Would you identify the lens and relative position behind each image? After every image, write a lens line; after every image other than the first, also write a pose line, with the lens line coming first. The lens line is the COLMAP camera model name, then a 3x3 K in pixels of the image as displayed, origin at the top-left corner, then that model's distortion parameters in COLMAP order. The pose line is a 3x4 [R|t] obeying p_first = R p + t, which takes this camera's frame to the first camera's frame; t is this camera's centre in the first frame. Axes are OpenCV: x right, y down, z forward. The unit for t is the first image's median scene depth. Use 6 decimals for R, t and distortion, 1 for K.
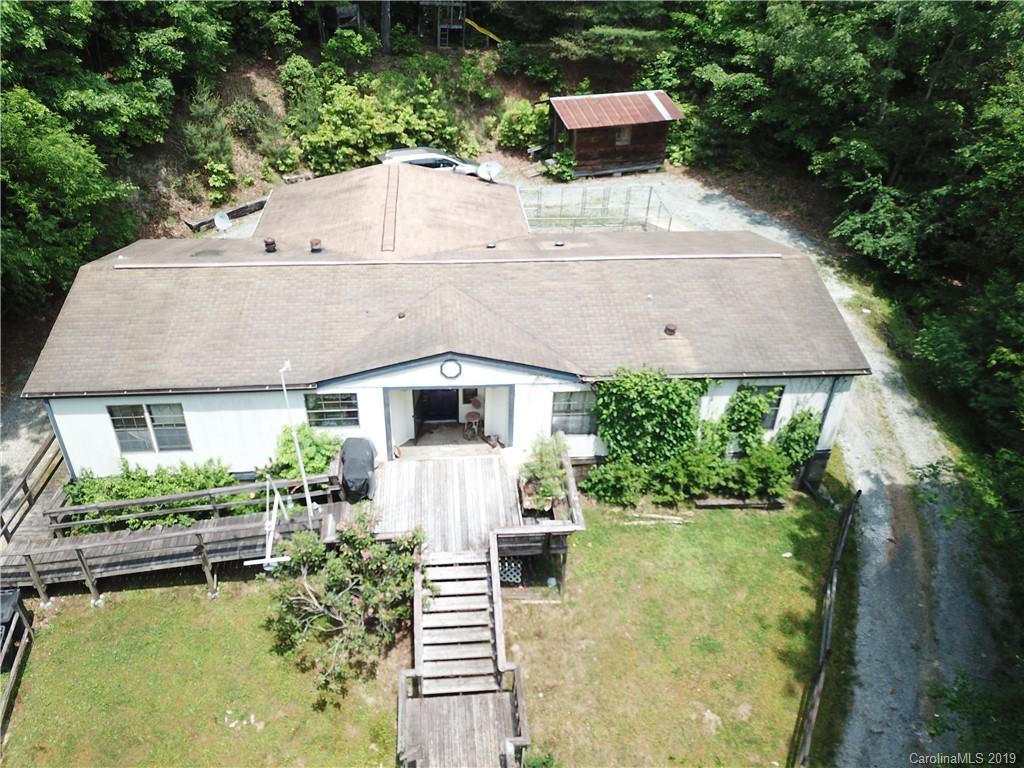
lens RADIAL K [[772.9, 0, 504.5], [0, 772.9, 381.9], [0, 0, 1]] dist [0.027093, -0.015903]
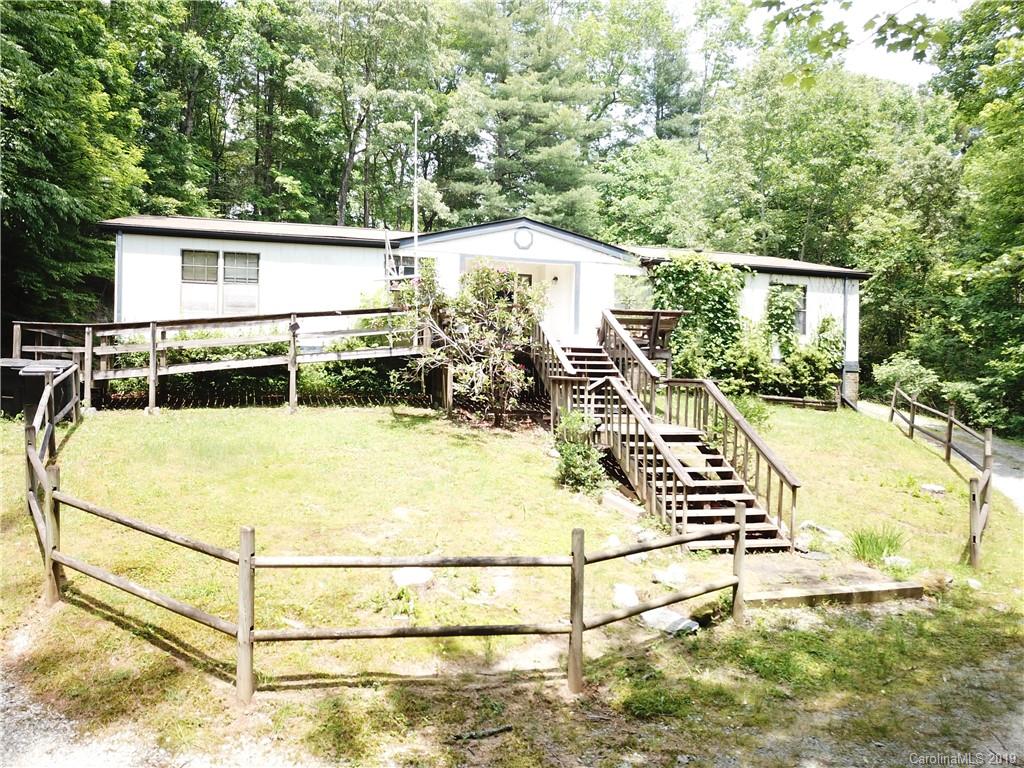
lens RADIAL K [[772.9, 0, 504.5], [0, 772.9, 381.9], [0, 0, 1]] dist [0.027093, -0.015903]
pose [[0.981443, -0.006346, 0.191651, -0.290883], [0.110346, 0.836081, -0.537394, 0.693162], [-0.156825, 0.548570, 0.821266, 0.228358]]
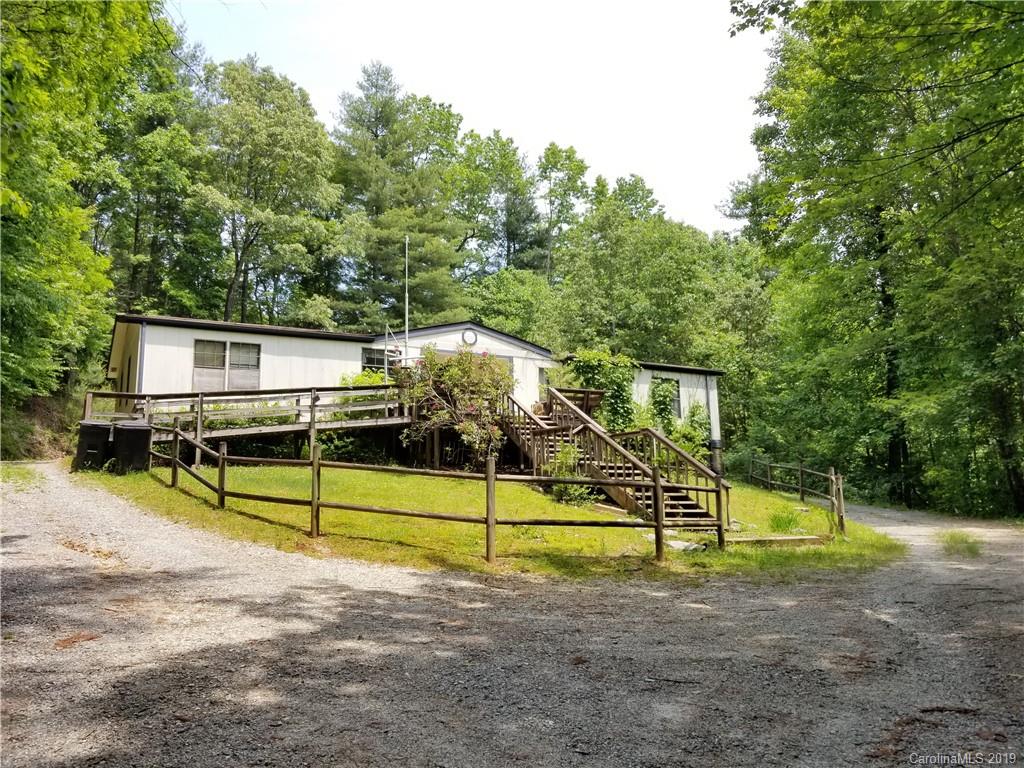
lens RADIAL K [[793.1, 0, 485.9], [0, 793.1, 383.1], [0, 0, 1]] dist [0.098937, -0.002100]
pose [[0.922138, 0.027043, 0.385915, -0.543121], [0.242204, 0.737499, -0.630423, 0.867773], [-0.301660, 0.674807, 0.673526, 0.128145]]
